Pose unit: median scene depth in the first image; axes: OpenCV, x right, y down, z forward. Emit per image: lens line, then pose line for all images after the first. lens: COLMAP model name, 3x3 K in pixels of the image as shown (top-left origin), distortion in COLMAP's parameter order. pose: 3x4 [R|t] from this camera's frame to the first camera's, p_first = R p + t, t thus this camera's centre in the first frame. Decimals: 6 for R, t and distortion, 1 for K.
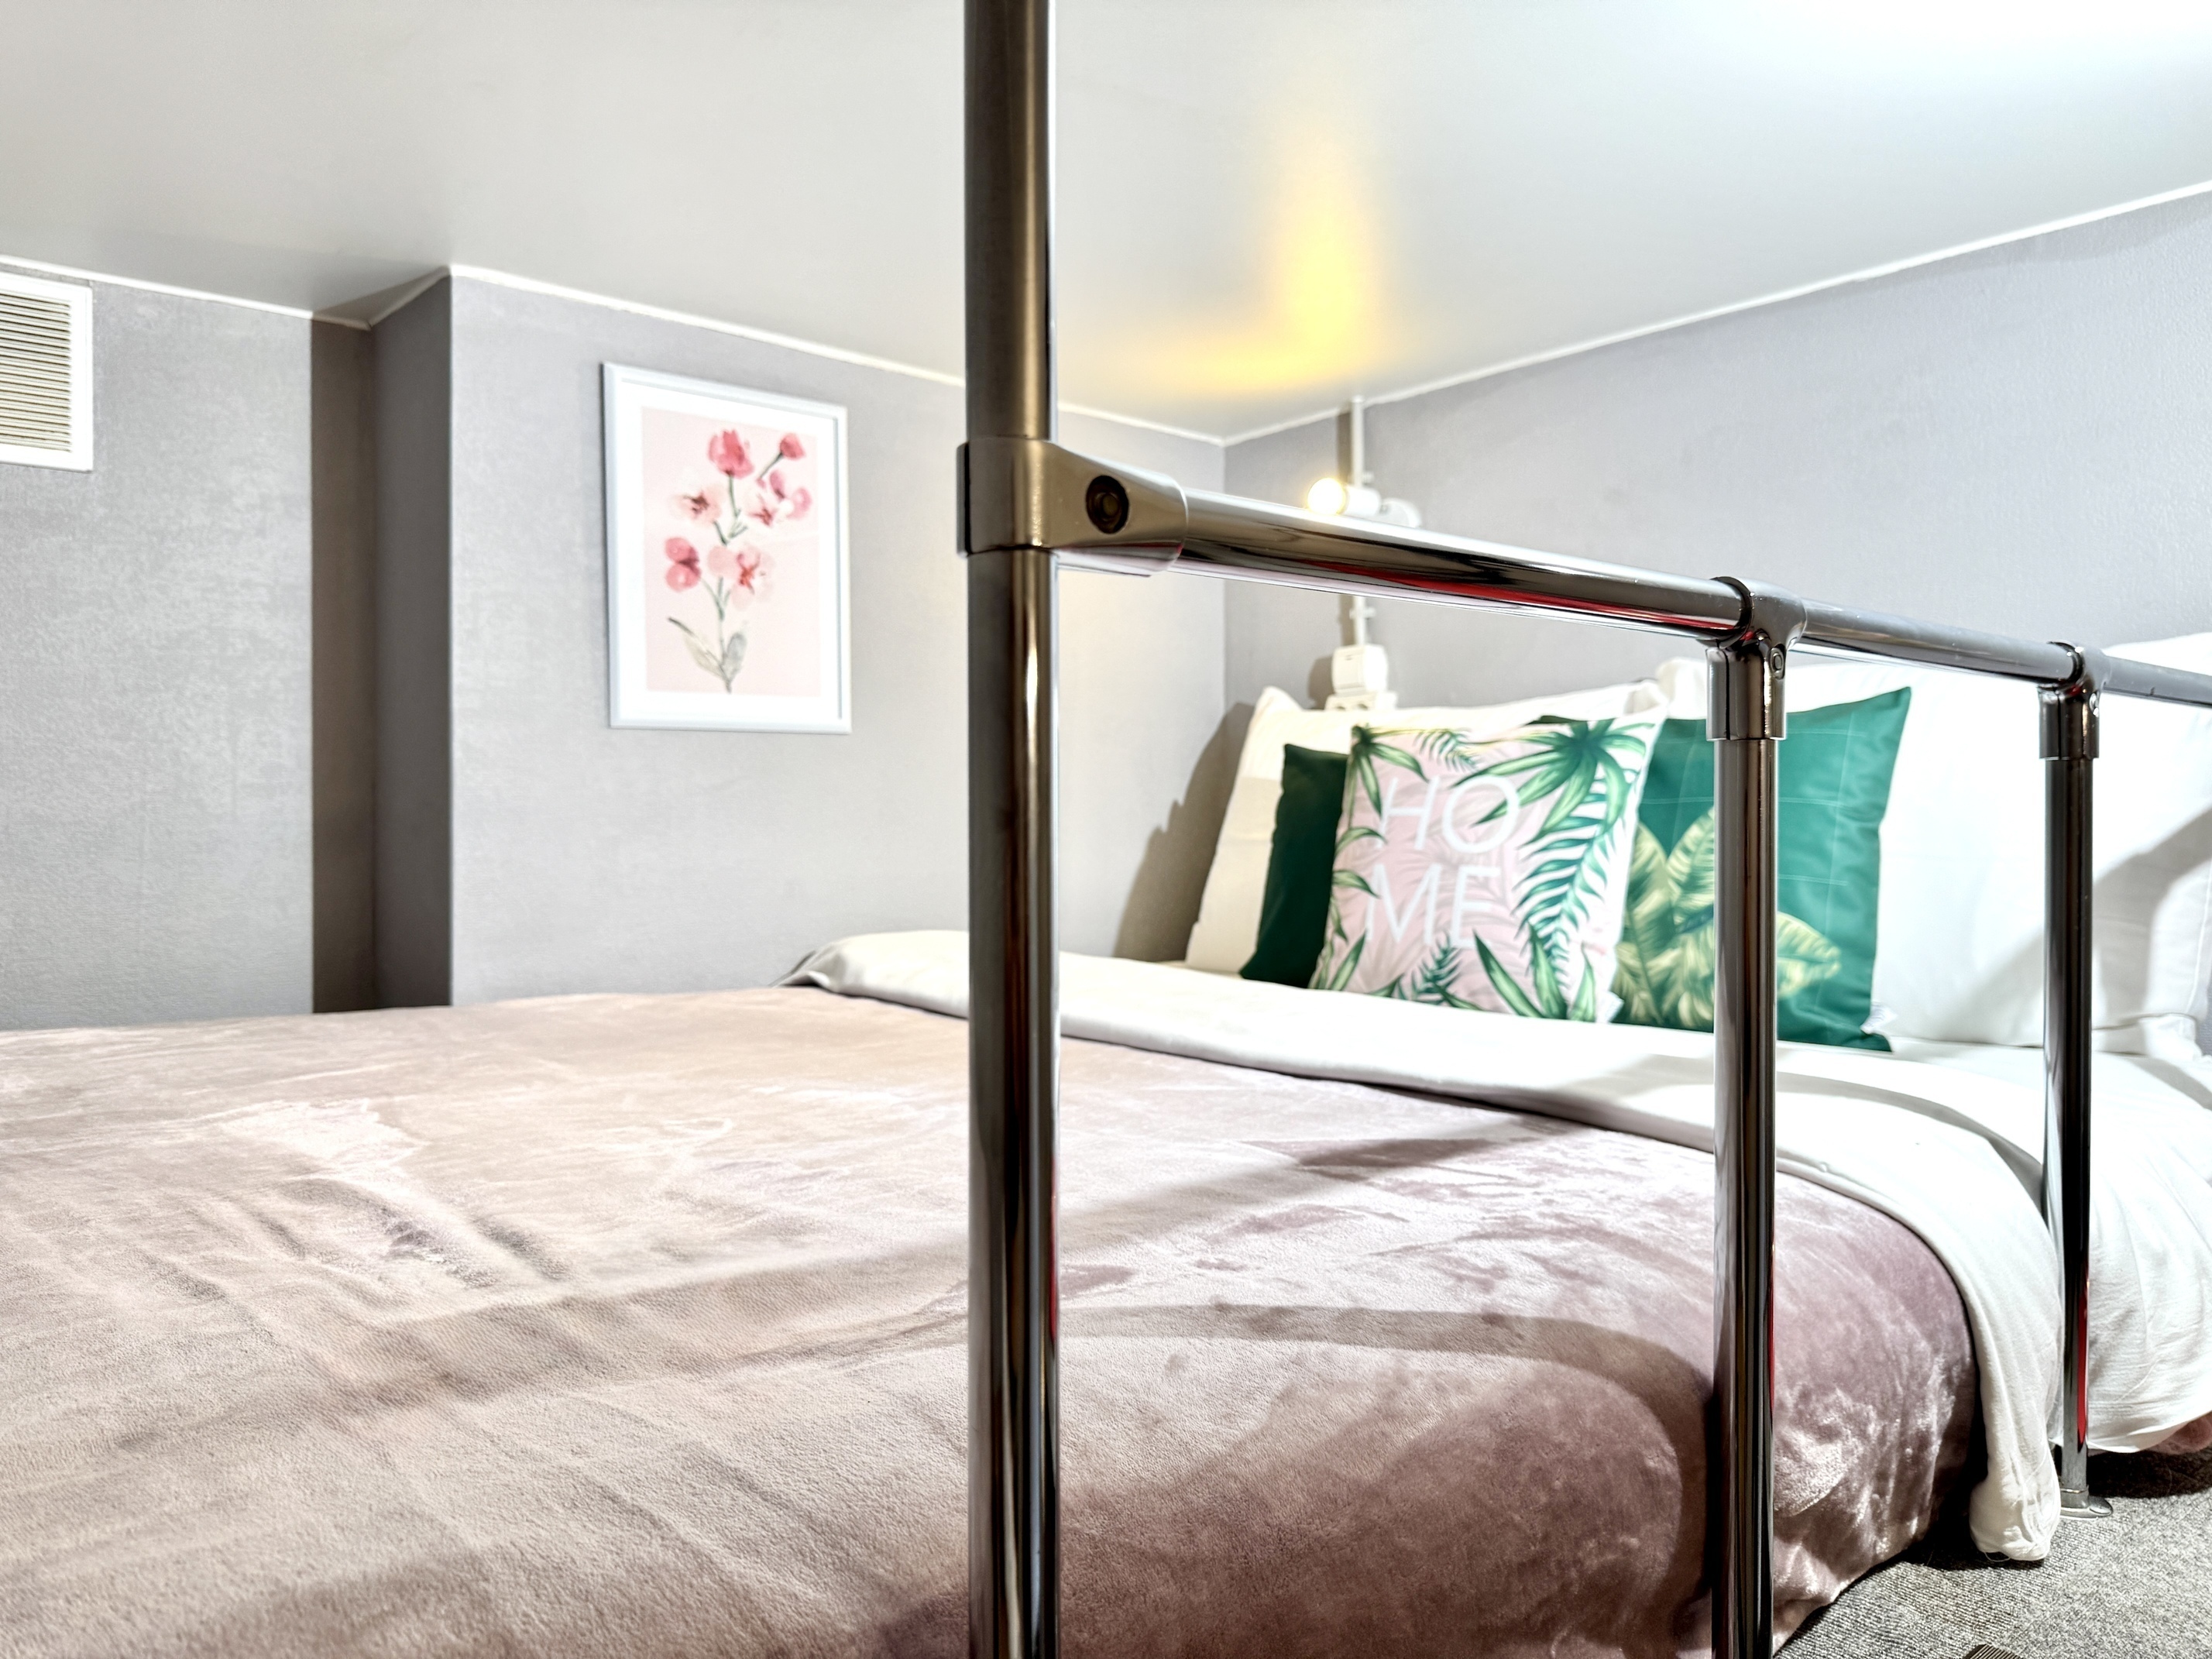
lens RADIAL K [[1561.4, 0, 1106.5], [0, 1561.4, 812.0], [0, 0, 1]] dist [-0.010770, -0.030171]
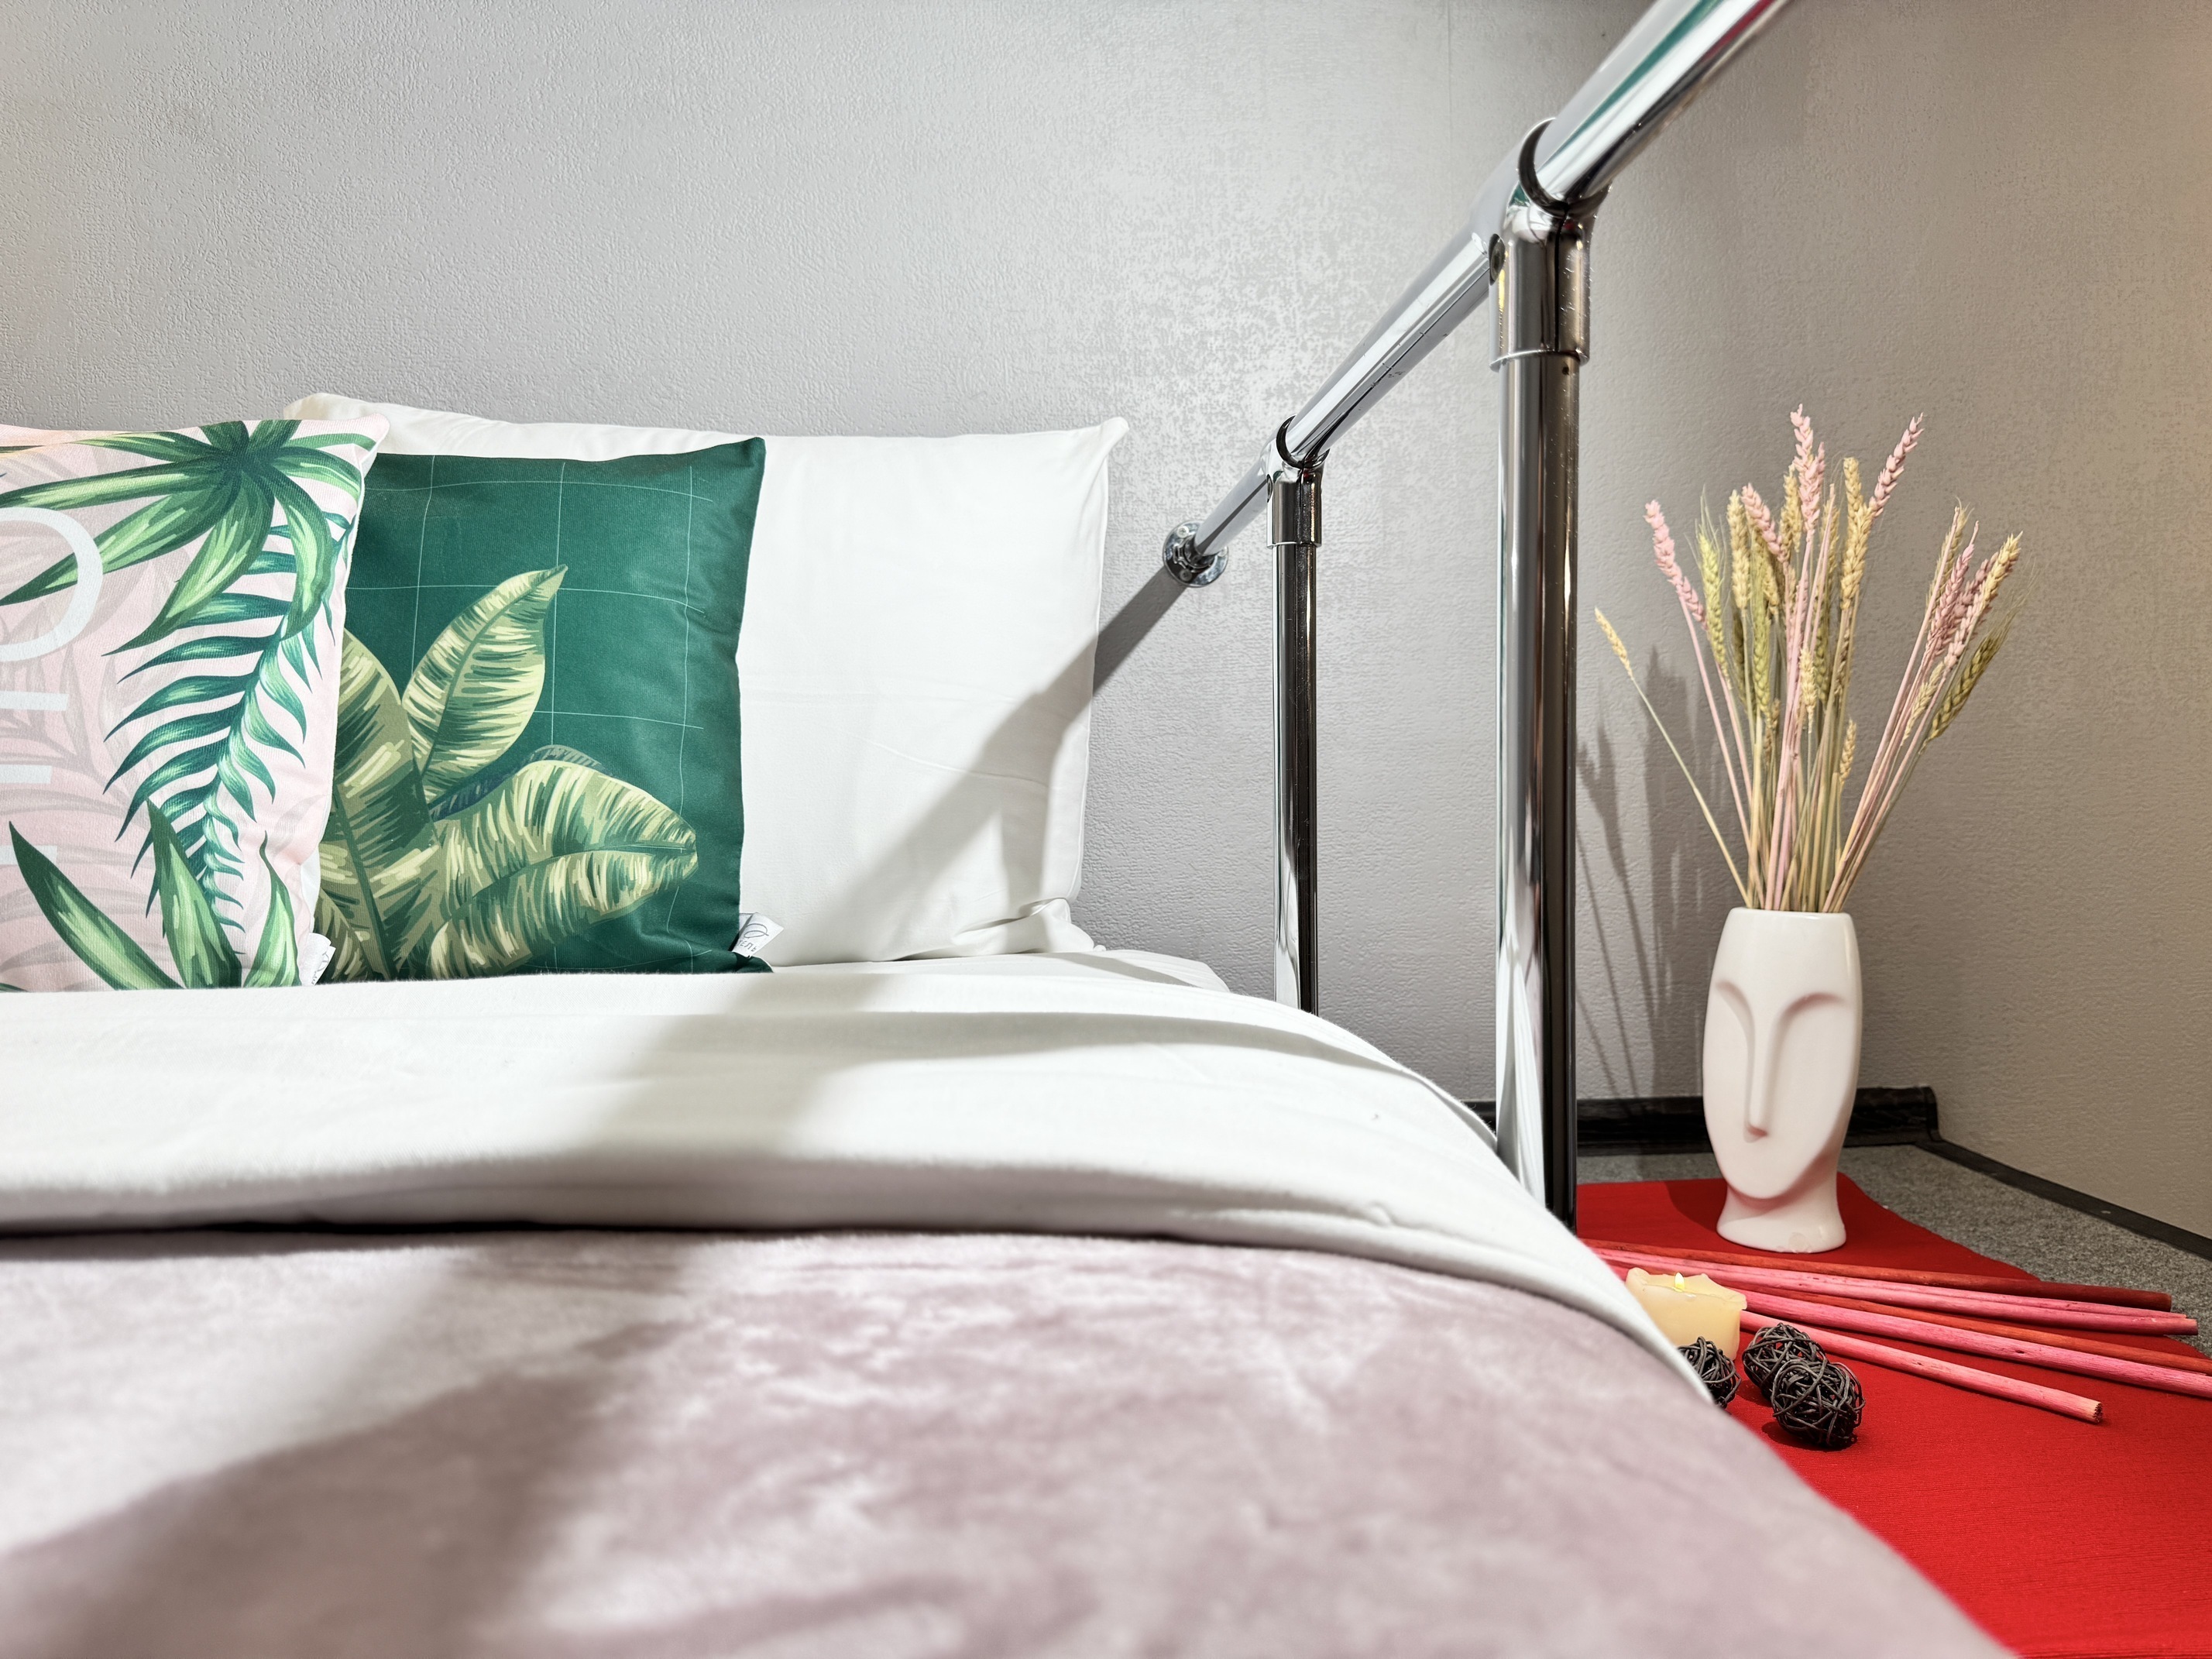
lens RADIAL K [[1561.4, 0, 1146.9], [0, 1561.4, 826.9], [0, 0, 1]] dist [-0.010770, -0.030171]
pose [[0.553027, -0.029667, 0.832635, 0.041824], [0.003425, 0.999438, 0.033335, 0.060982], [-0.833157, -0.015583, 0.552818, 0.461183]]
